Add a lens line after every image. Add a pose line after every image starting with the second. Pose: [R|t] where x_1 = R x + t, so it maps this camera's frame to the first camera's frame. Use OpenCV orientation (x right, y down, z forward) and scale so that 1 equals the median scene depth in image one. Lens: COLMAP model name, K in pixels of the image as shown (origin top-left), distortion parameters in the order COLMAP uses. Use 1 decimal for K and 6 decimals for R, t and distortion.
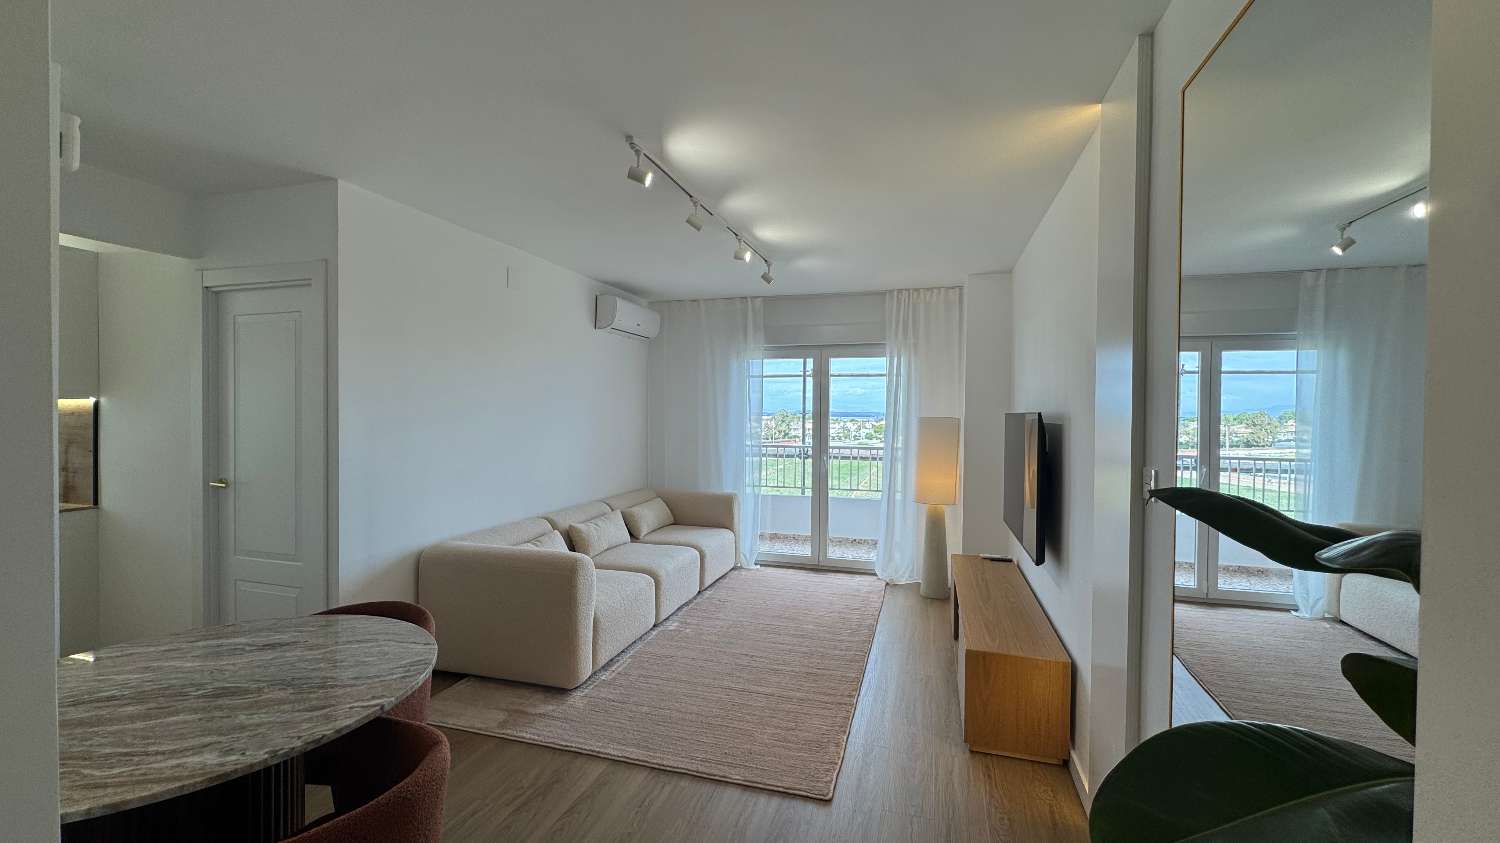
lens RADIAL K [[598.9, 0, 747.7], [0, 598.9, 421.4], [0, 0, 1]] dist [-0.004535, 0.000031]
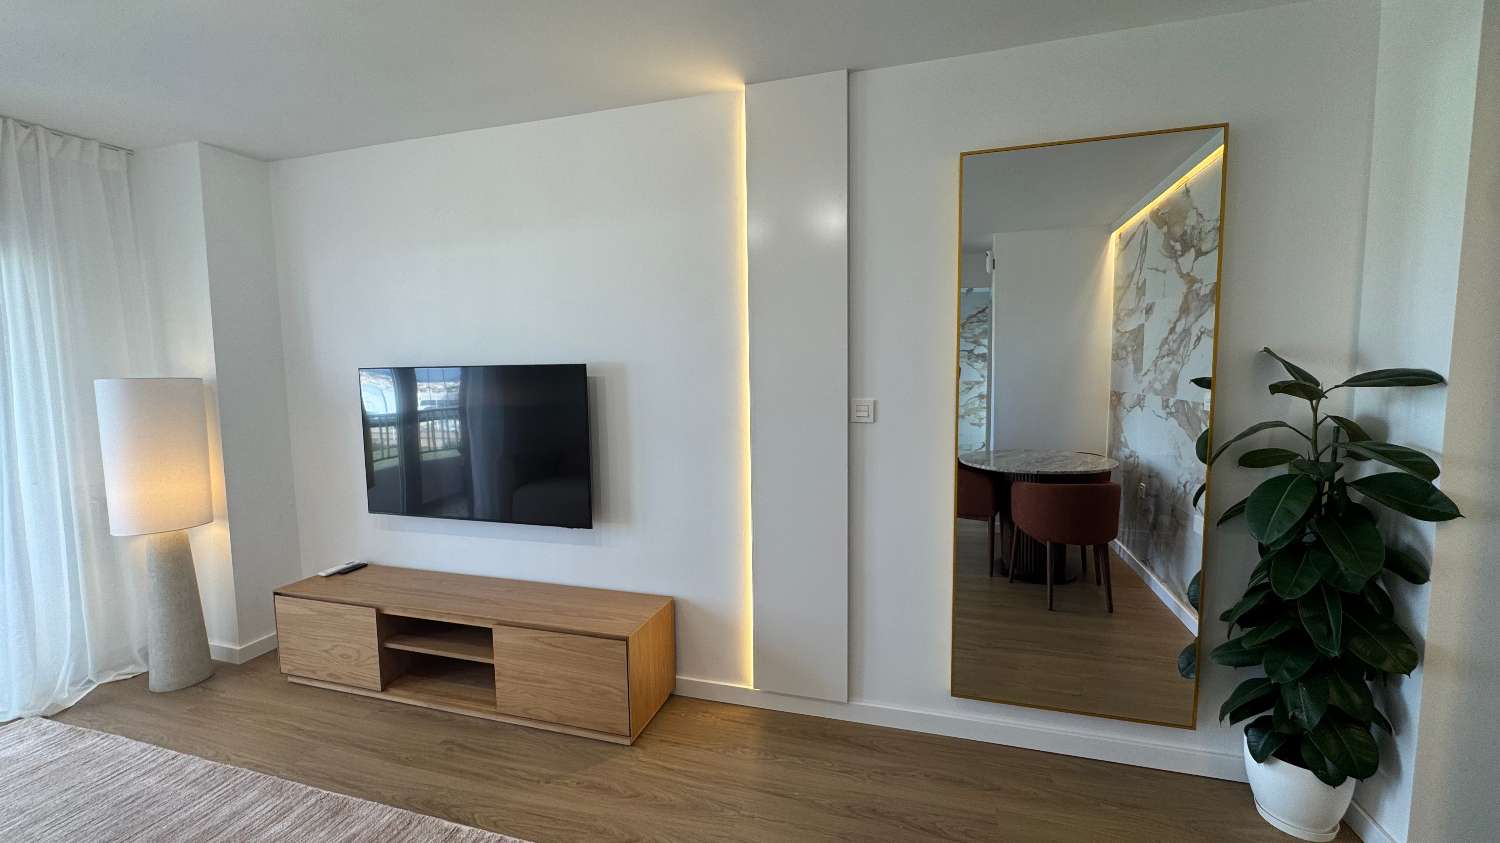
lens RADIAL K [[598.9, 0, 747.7], [0, 598.9, 421.4], [0, 0, 1]] dist [-0.004535, 0.000031]
pose [[0.000484, -0.095999, 0.995381, -0.712088], [0.028306, 0.994984, 0.095947, -0.013406], [-0.999599, 0.028129, 0.003199, 1.225955]]
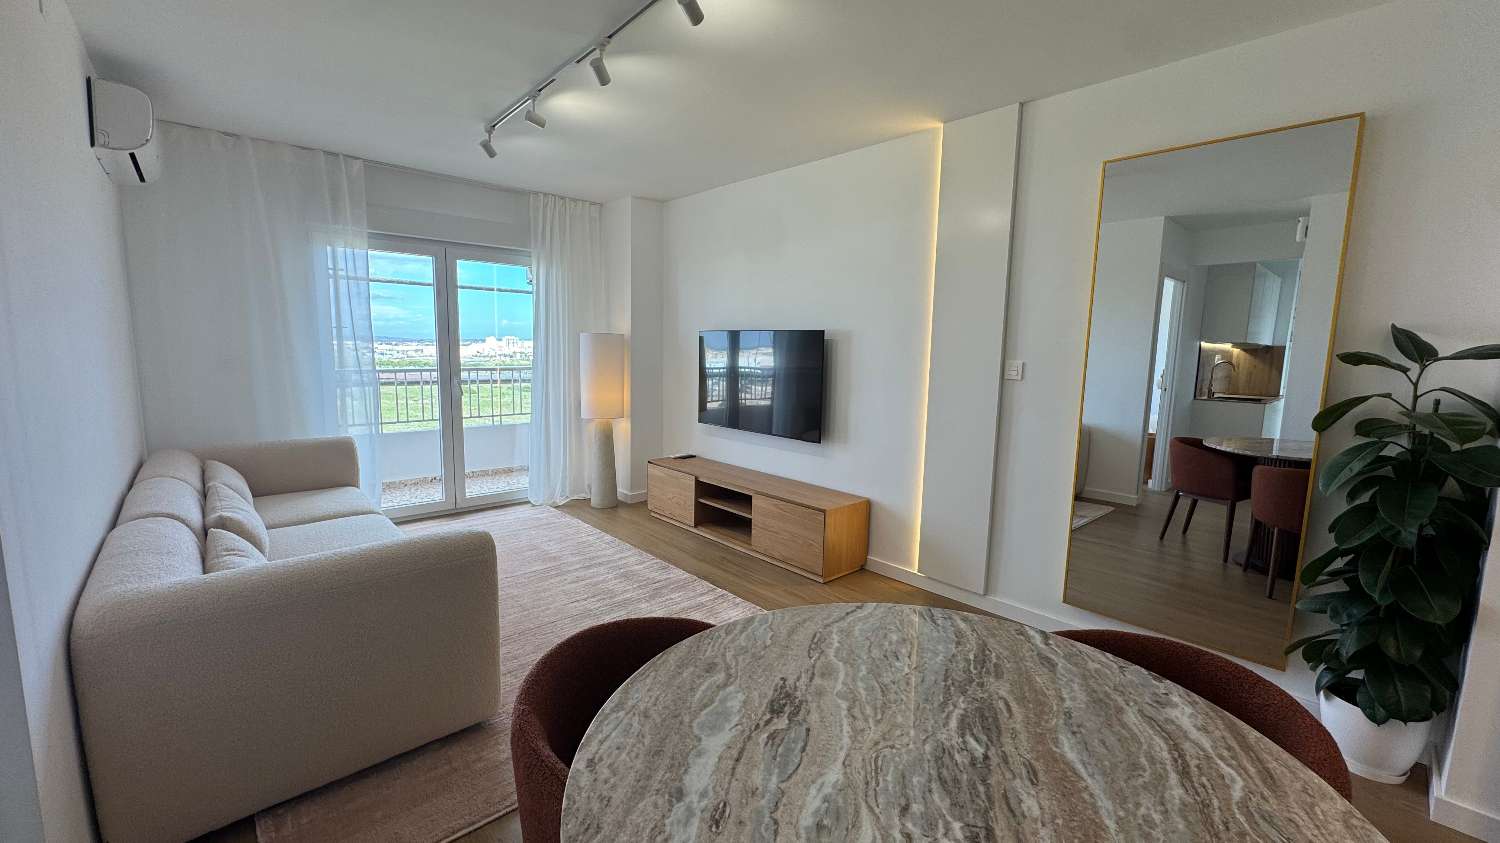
lens RADIAL K [[598.9, 0, 747.7], [0, 598.9, 421.4], [0, 0, 1]] dist [-0.004535, 0.000031]
pose [[0.512497, -0.106149, 0.852103, -1.249062], [-0.004090, 0.992017, 0.126038, 0.031626], [-0.858679, -0.068080, 0.507971, 0.739133]]
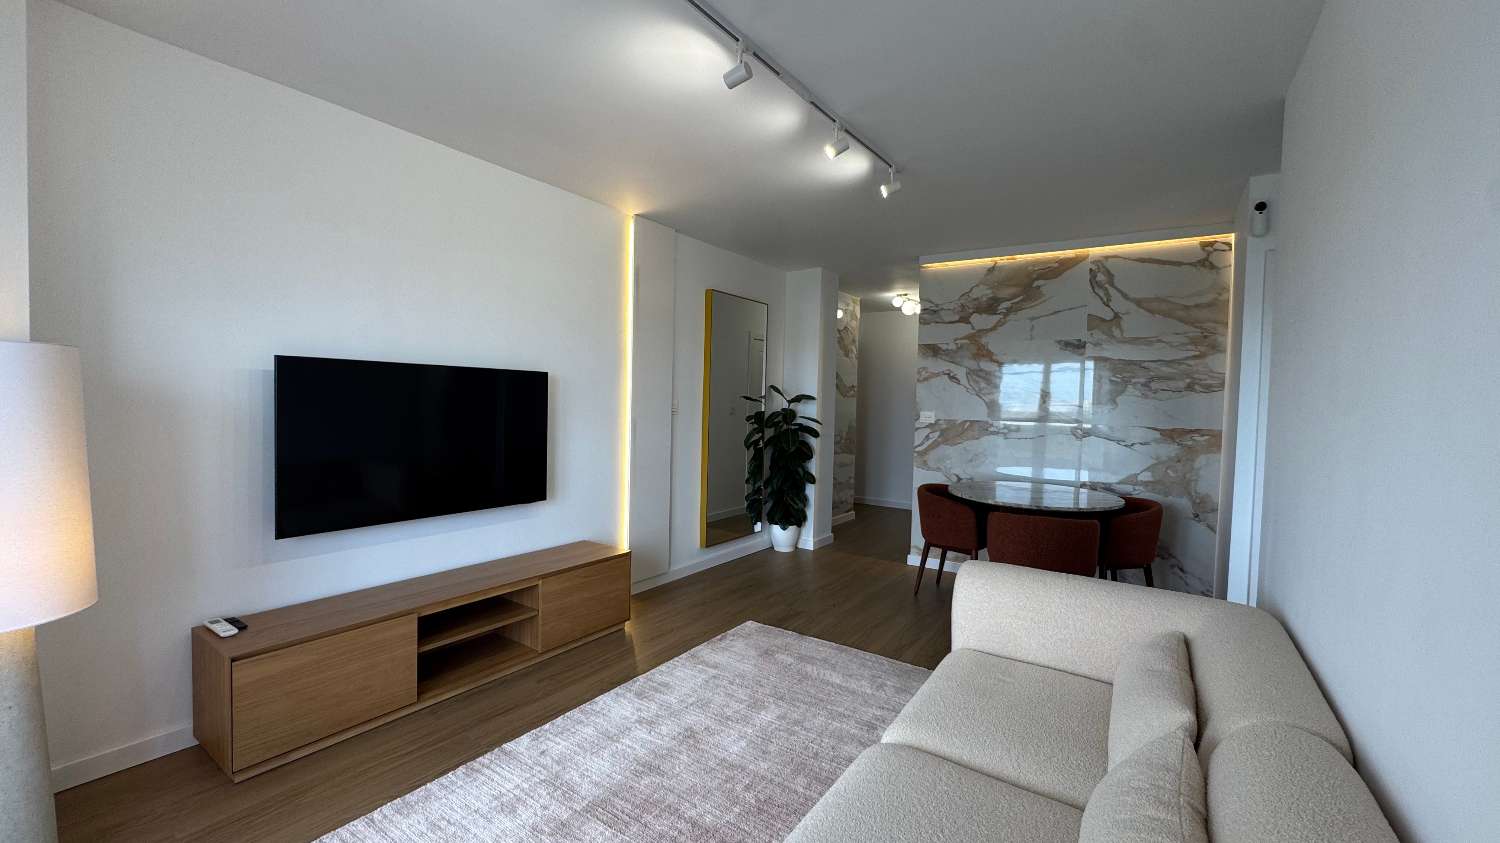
lens RADIAL K [[598.9, 0, 747.7], [0, 598.9, 421.4], [0, 0, 1]] dist [-0.004535, 0.000031]
pose [[-0.951446, -0.043492, 0.304729, -0.431726], [-0.029489, 0.998293, 0.050407, 0.019003], [-0.306401, 0.038974, -0.951104, 3.296367]]
